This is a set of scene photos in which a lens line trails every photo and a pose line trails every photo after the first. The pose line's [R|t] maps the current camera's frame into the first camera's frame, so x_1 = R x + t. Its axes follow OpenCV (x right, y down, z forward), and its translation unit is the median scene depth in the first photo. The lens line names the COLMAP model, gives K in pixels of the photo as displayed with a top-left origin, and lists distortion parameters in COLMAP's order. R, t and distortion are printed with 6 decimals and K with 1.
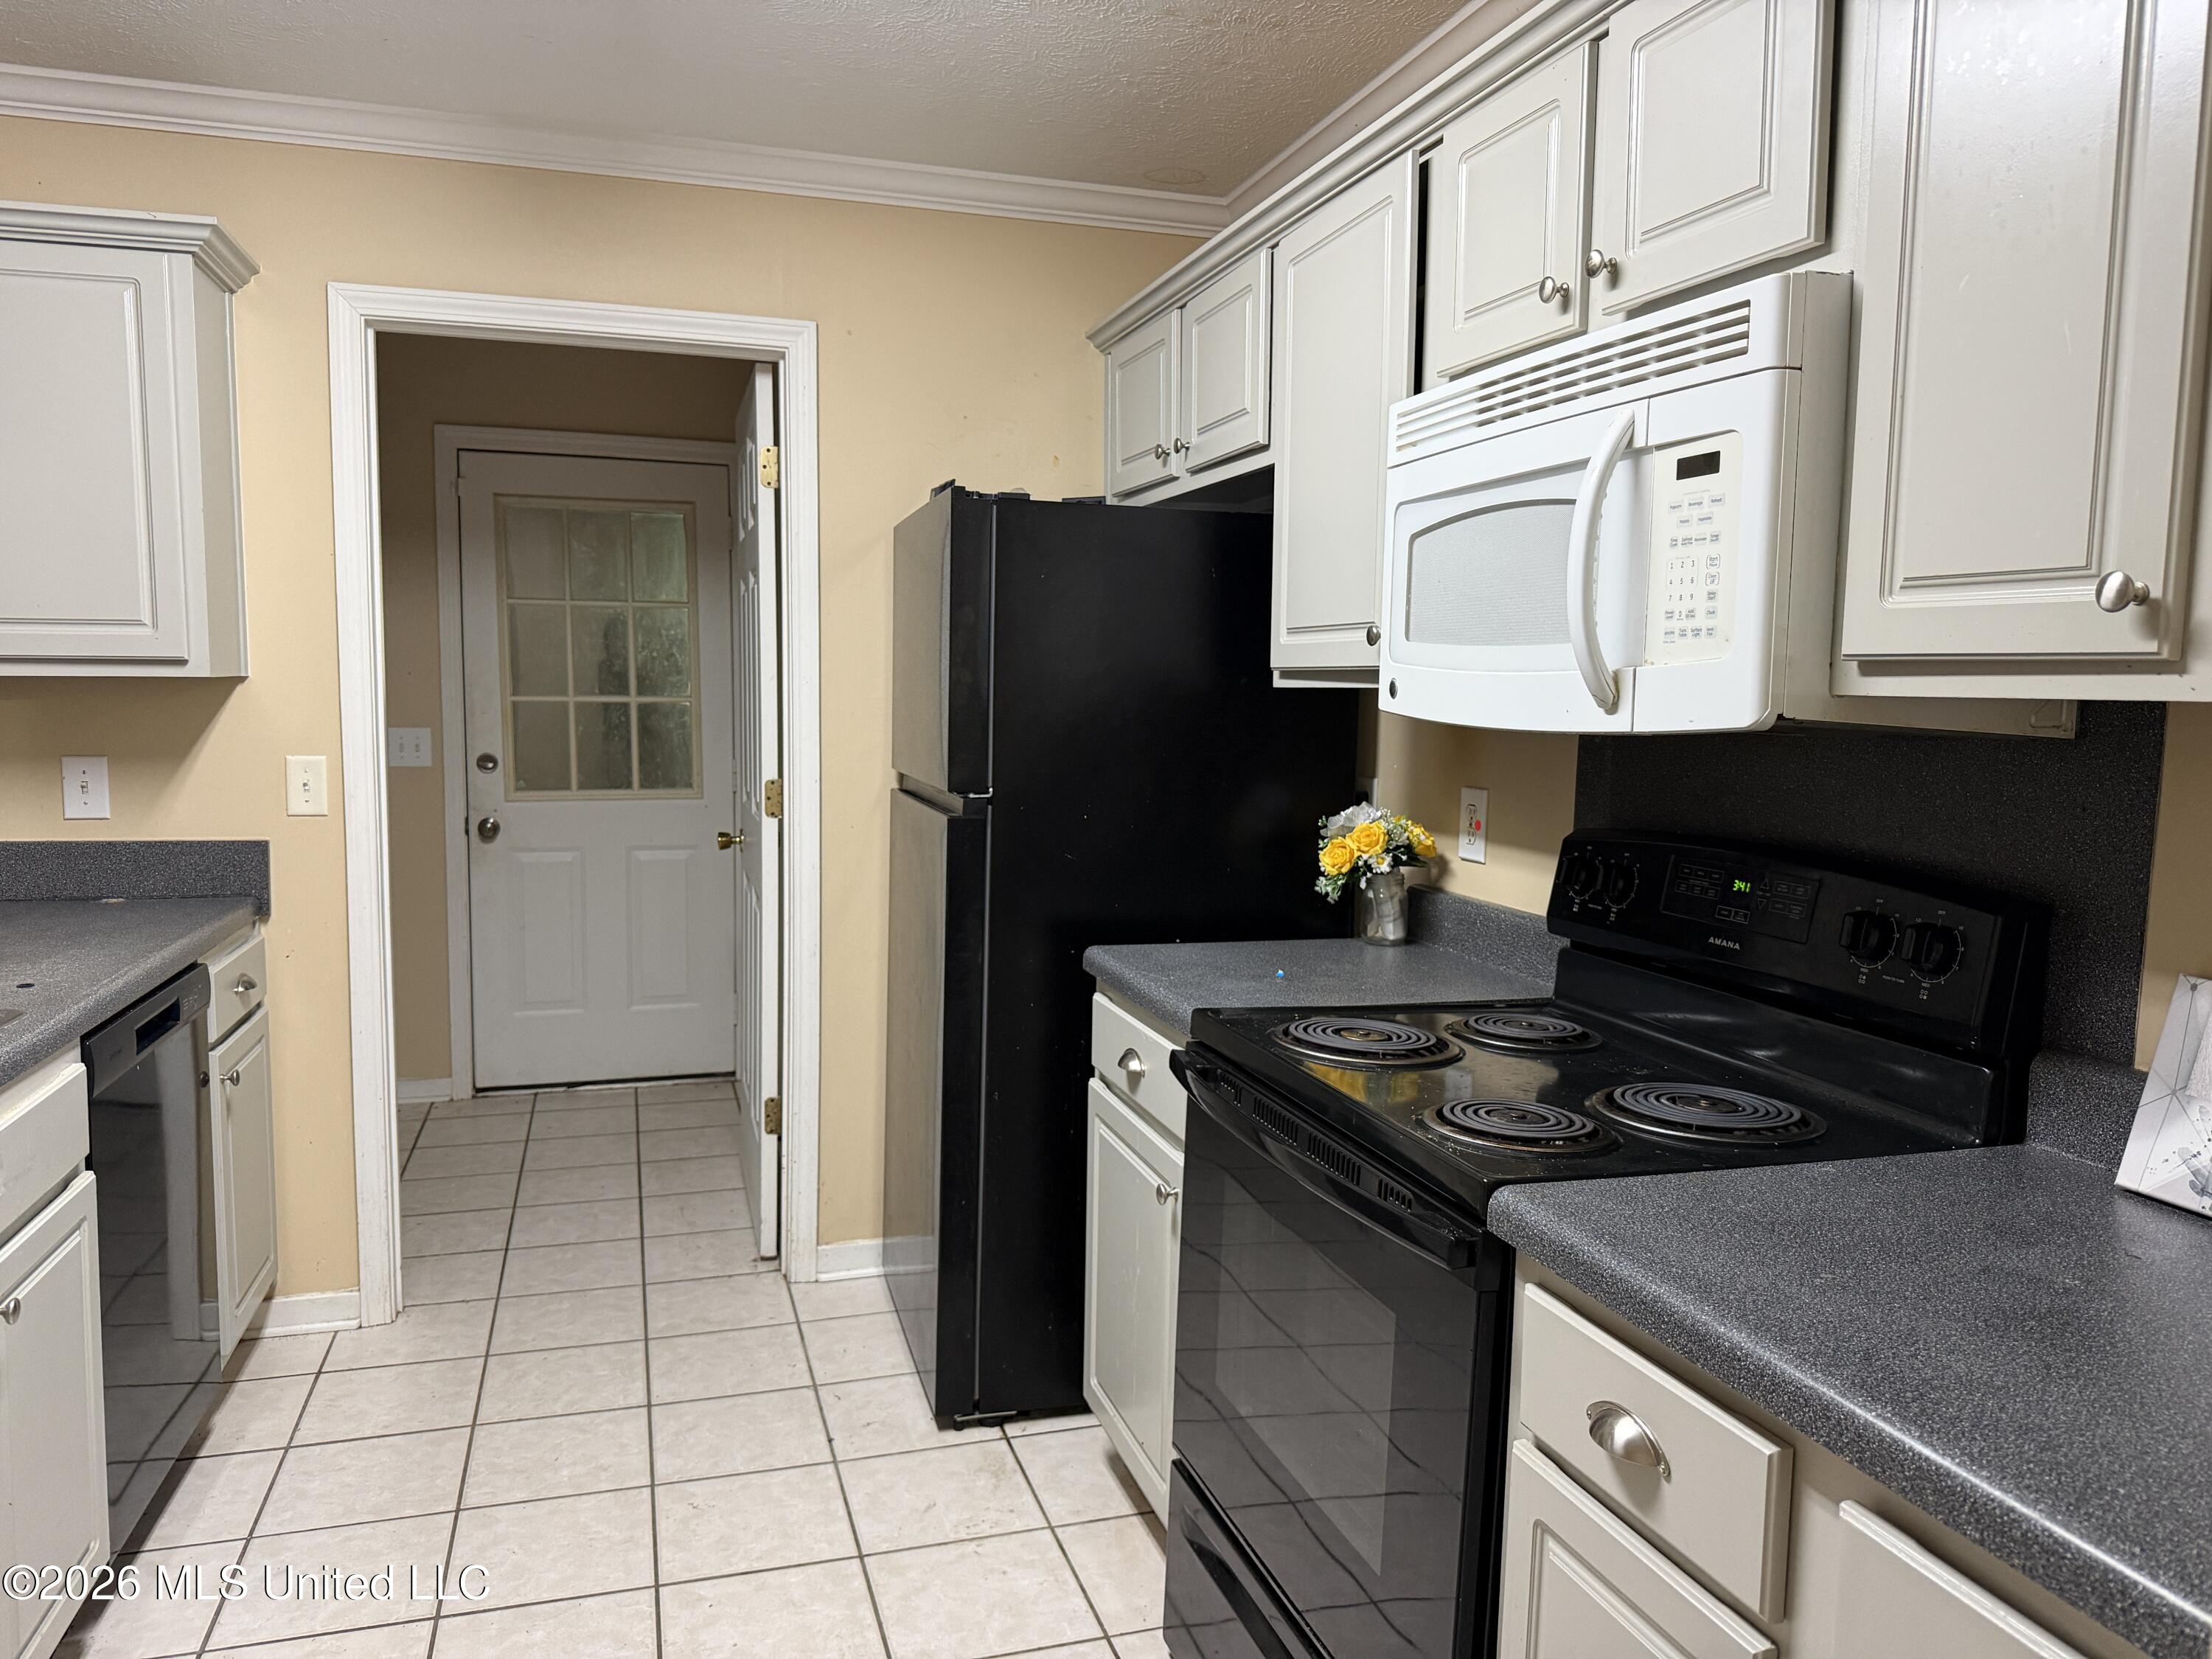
lens RADIAL K [[1570.4, 0, 1094.2], [0, 1570.4, 835.7], [0, 0, 1]] dist [0.032000, -0.037719]
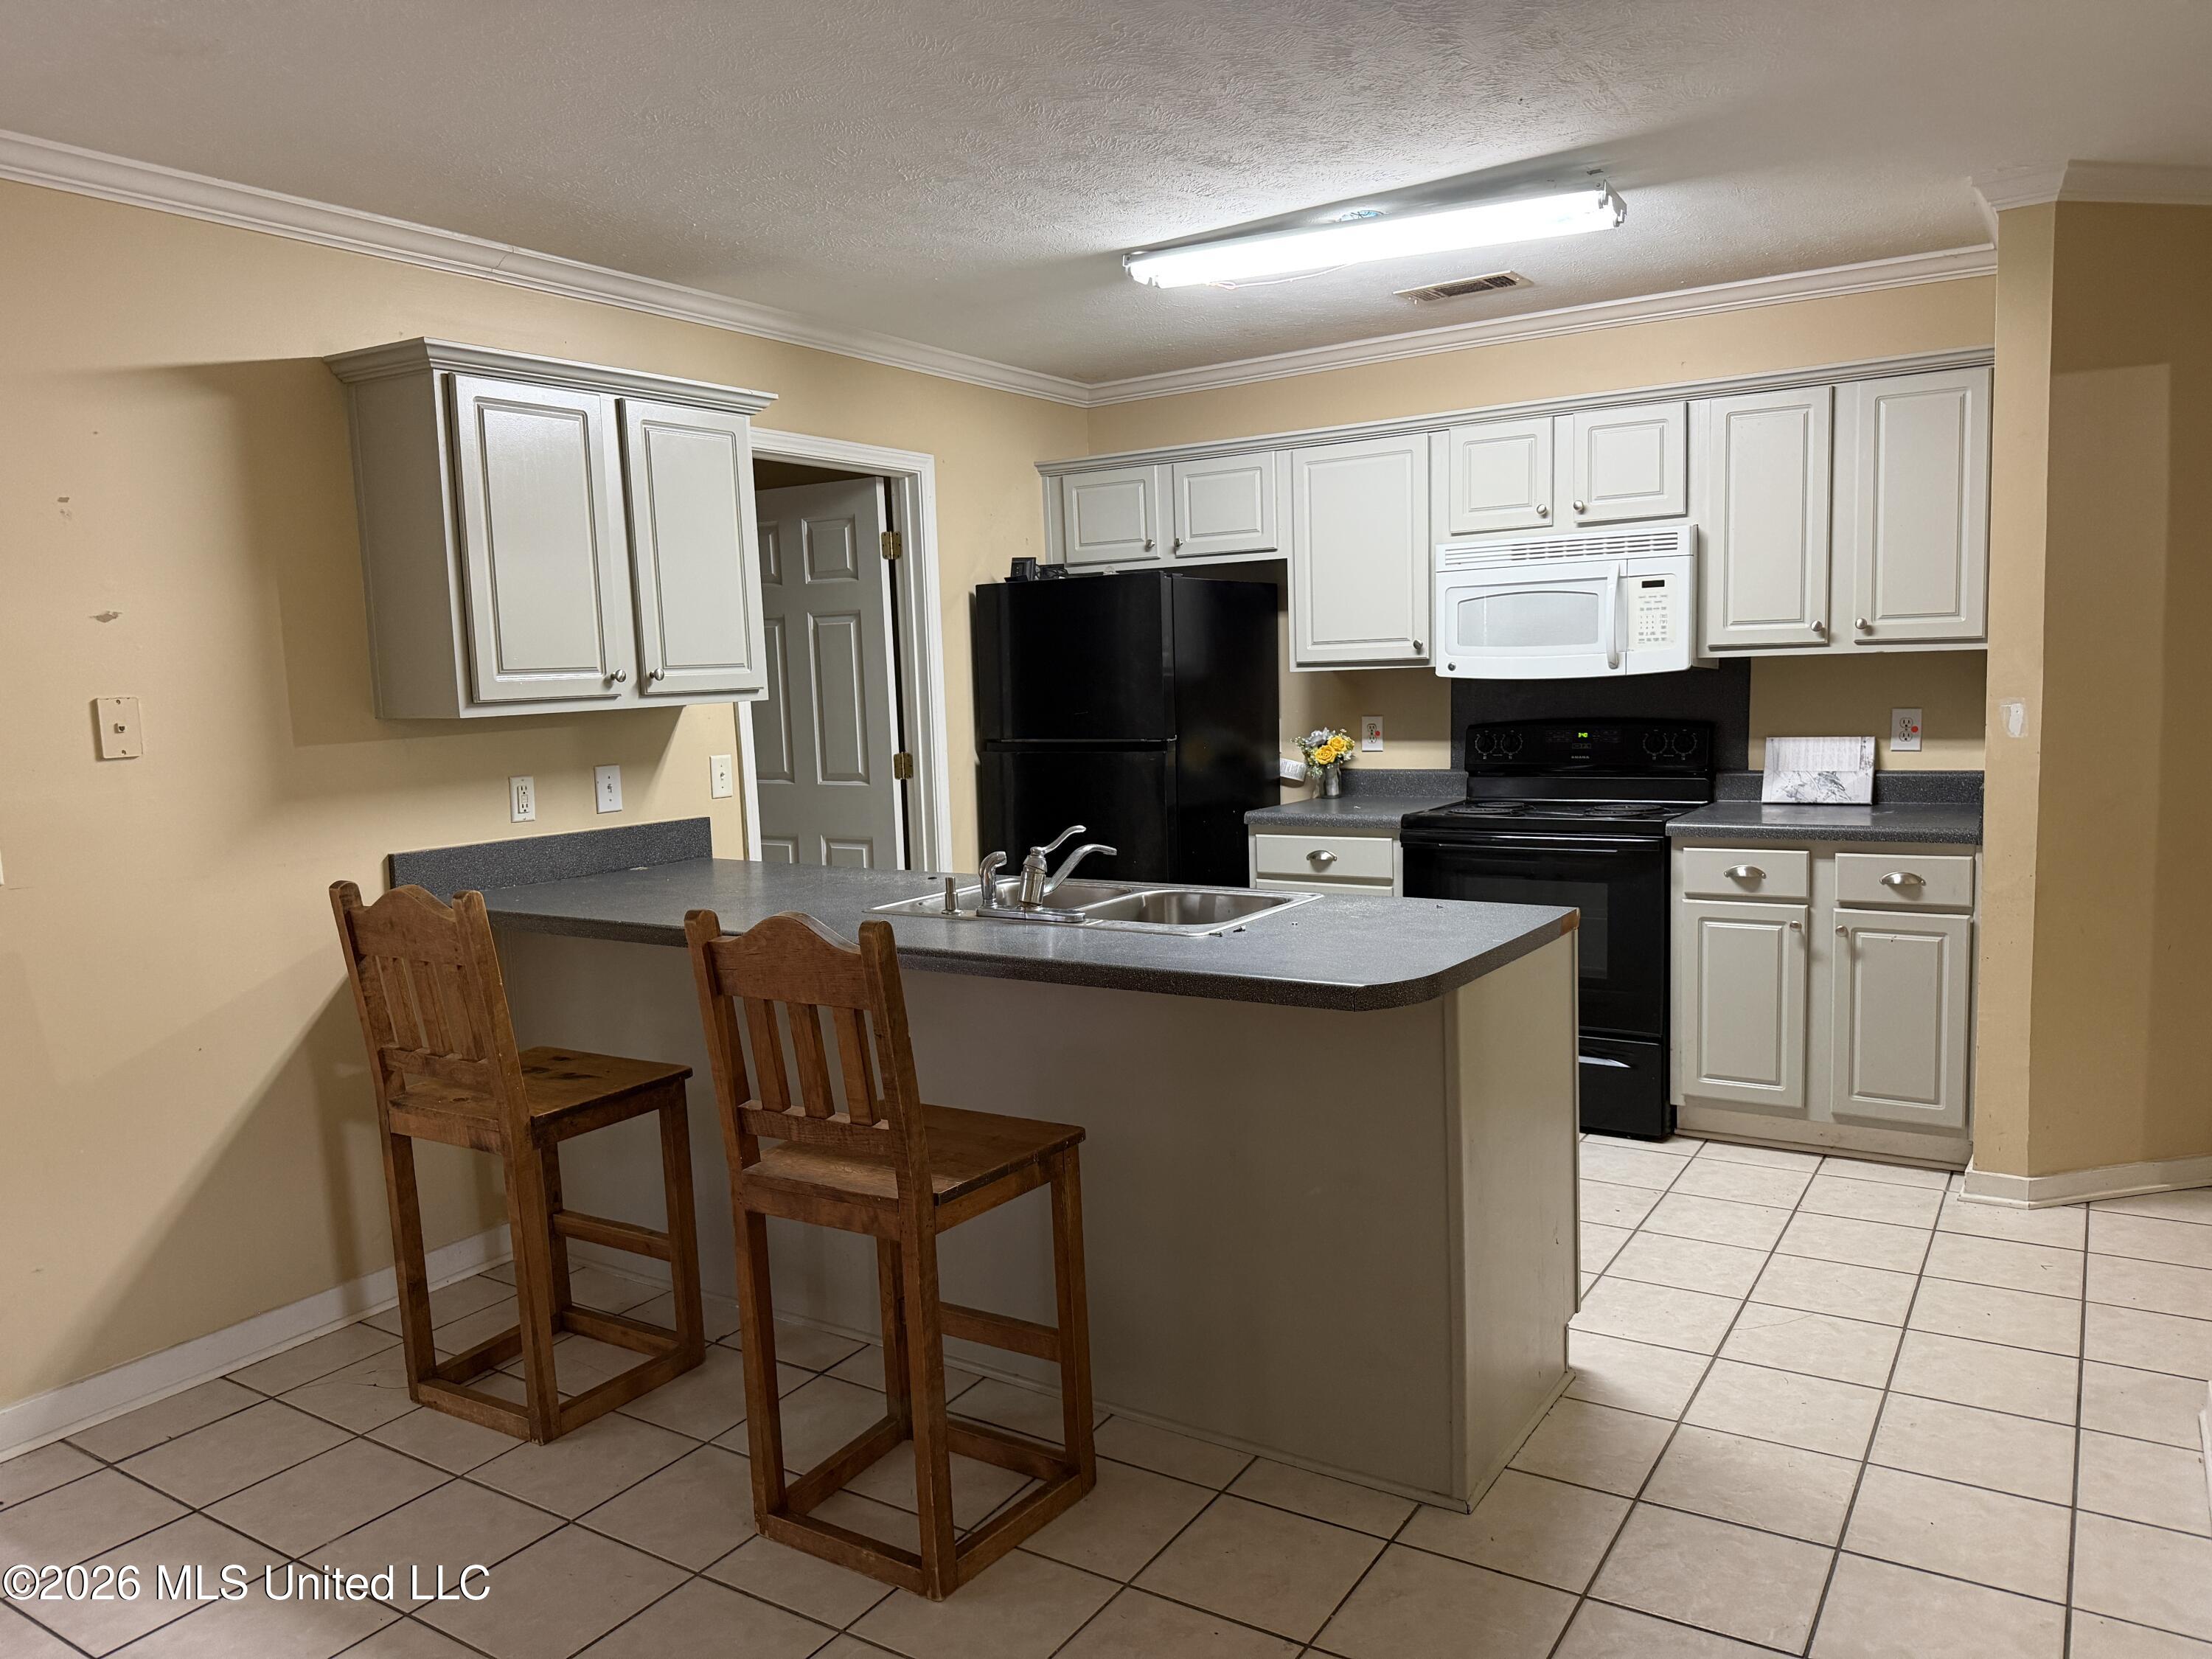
lens RADIAL K [[1570.4, 0, 1067.6], [0, 1570.4, 831.0], [0, 0, 1]] dist [0.032000, -0.037719]
pose [[0.763368, -0.109693, 0.636582, -2.181682], [0.109773, 0.993171, 0.039503, -0.008055], [-0.636569, 0.039724, 0.770196, -0.523338]]
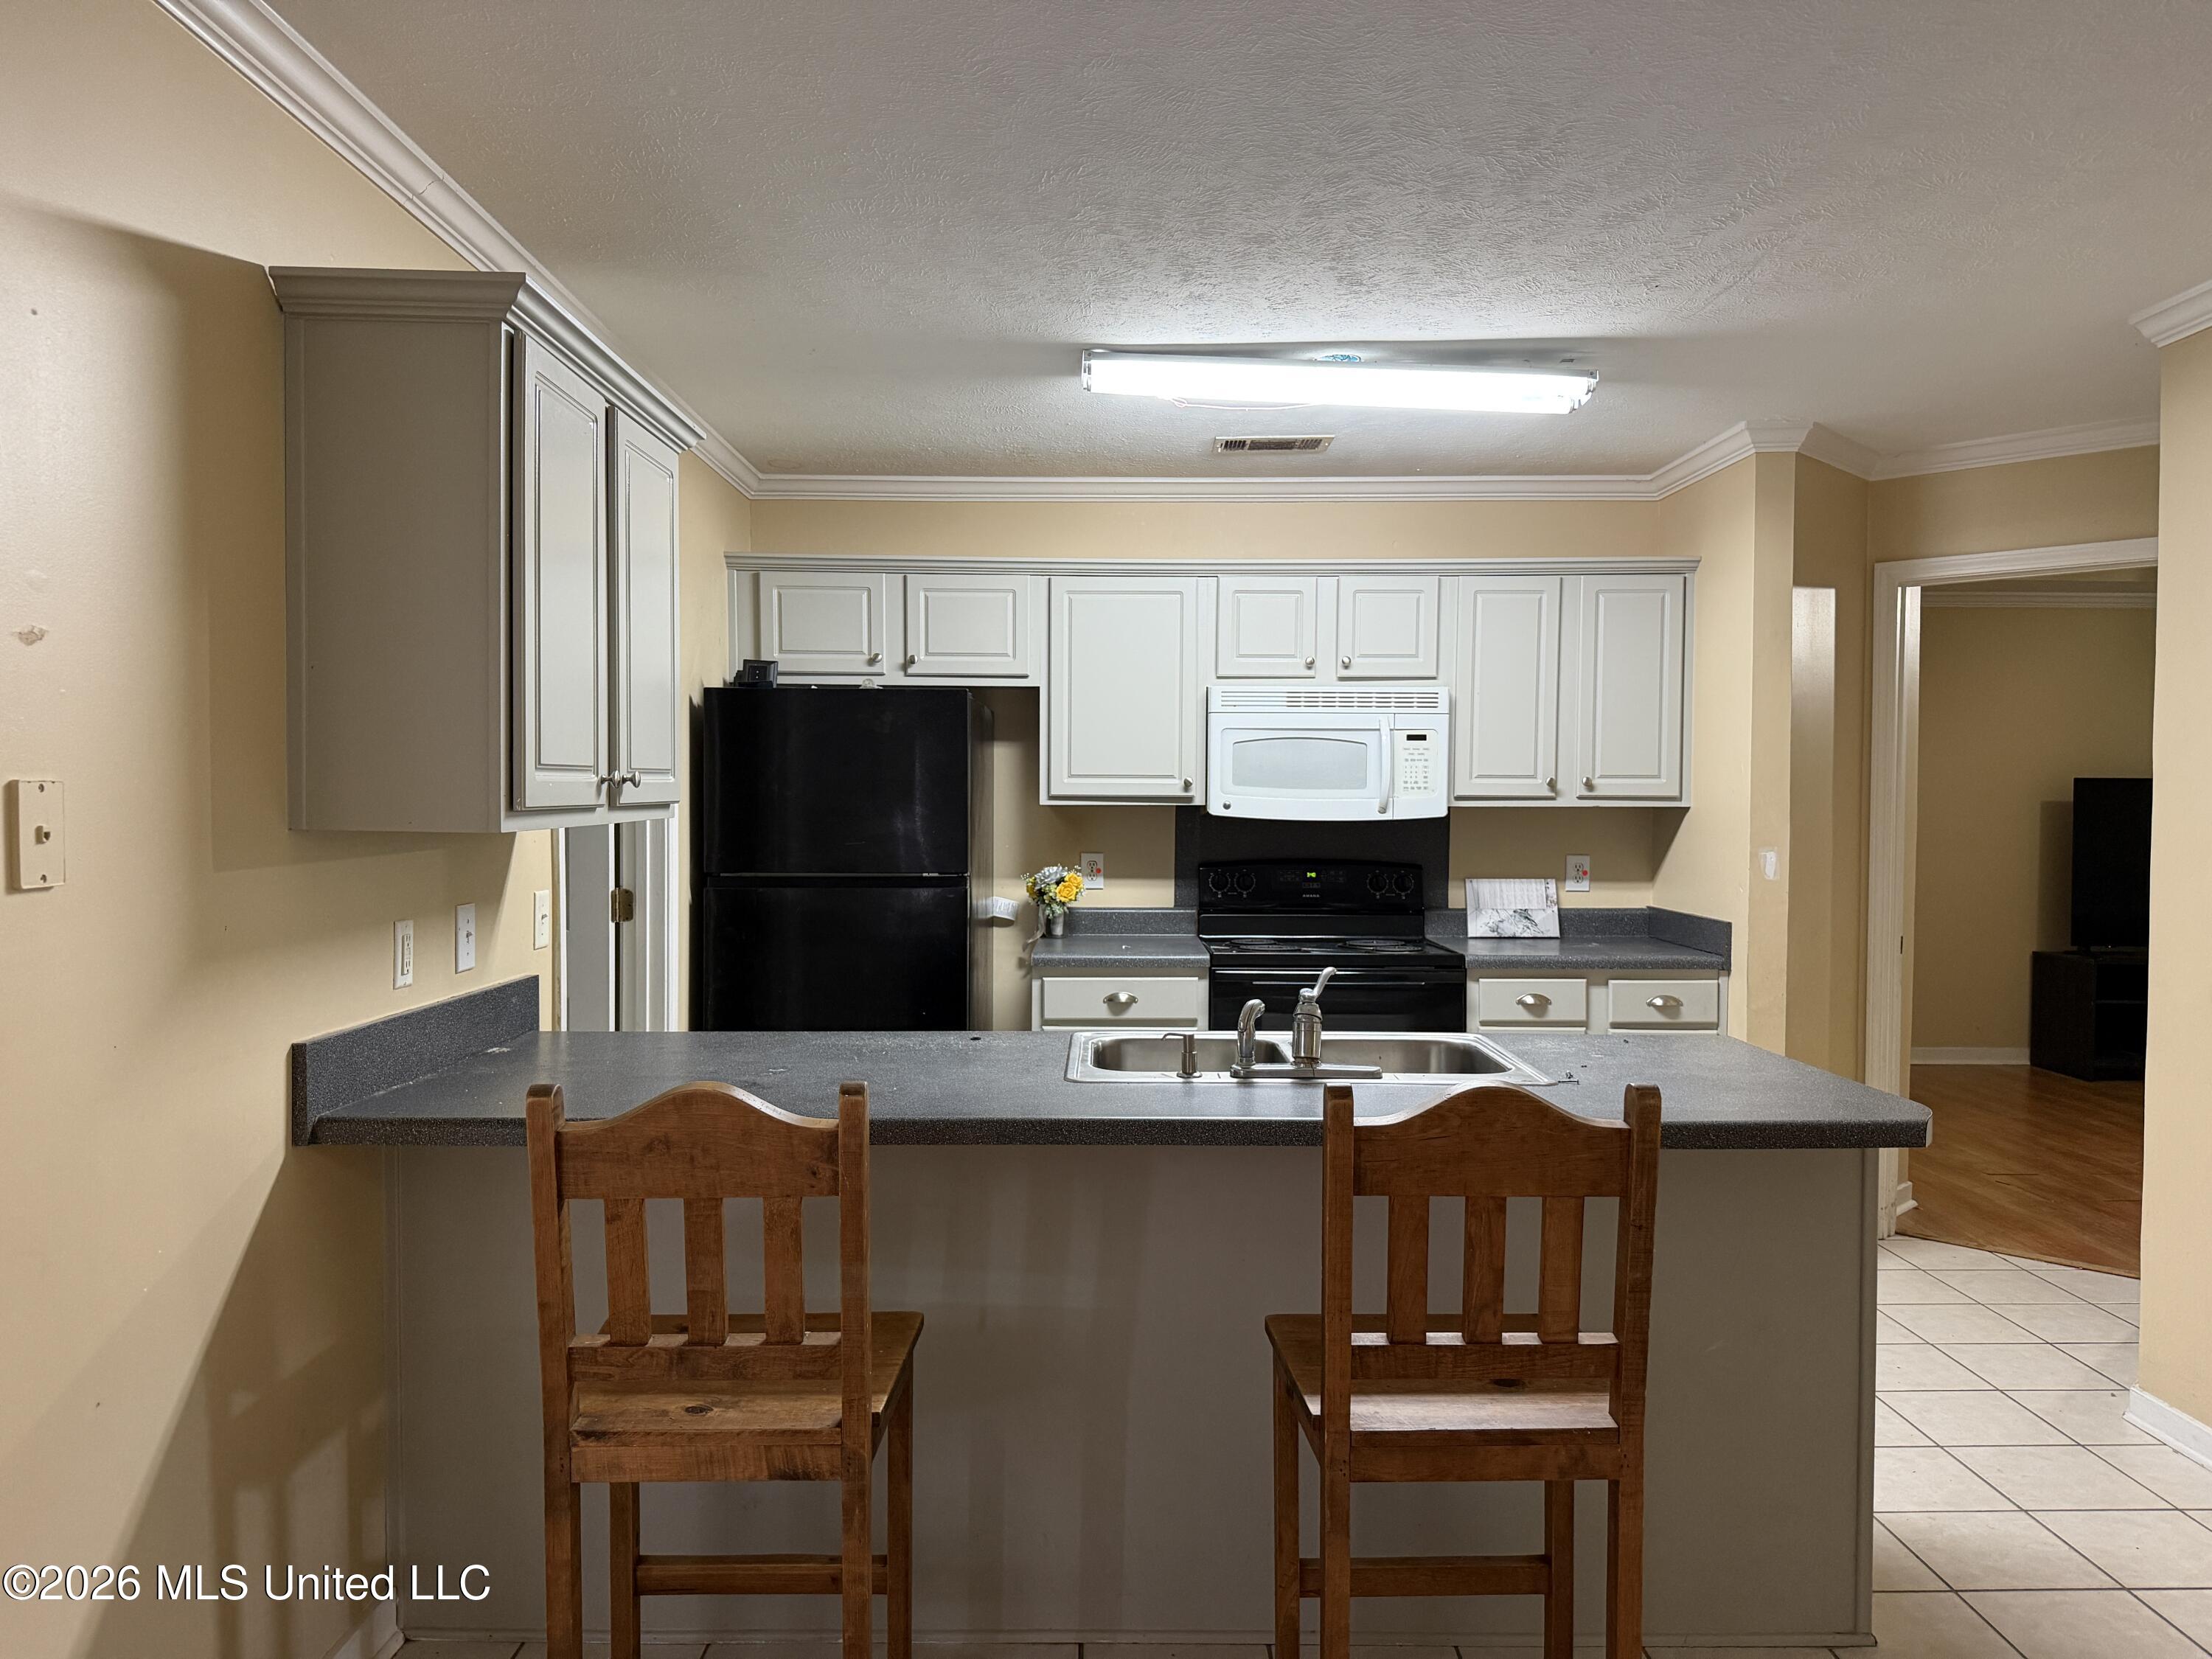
lens RADIAL K [[1570.4, 0, 1096.2], [0, 1570.4, 841.6], [0, 0, 1]] dist [0.032000, -0.037719]
pose [[0.276497, -0.044380, 0.959989, -2.638396], [0.092698, 0.995507, 0.019323, -0.129155], [-0.956534, 0.083646, 0.279369, 0.667797]]
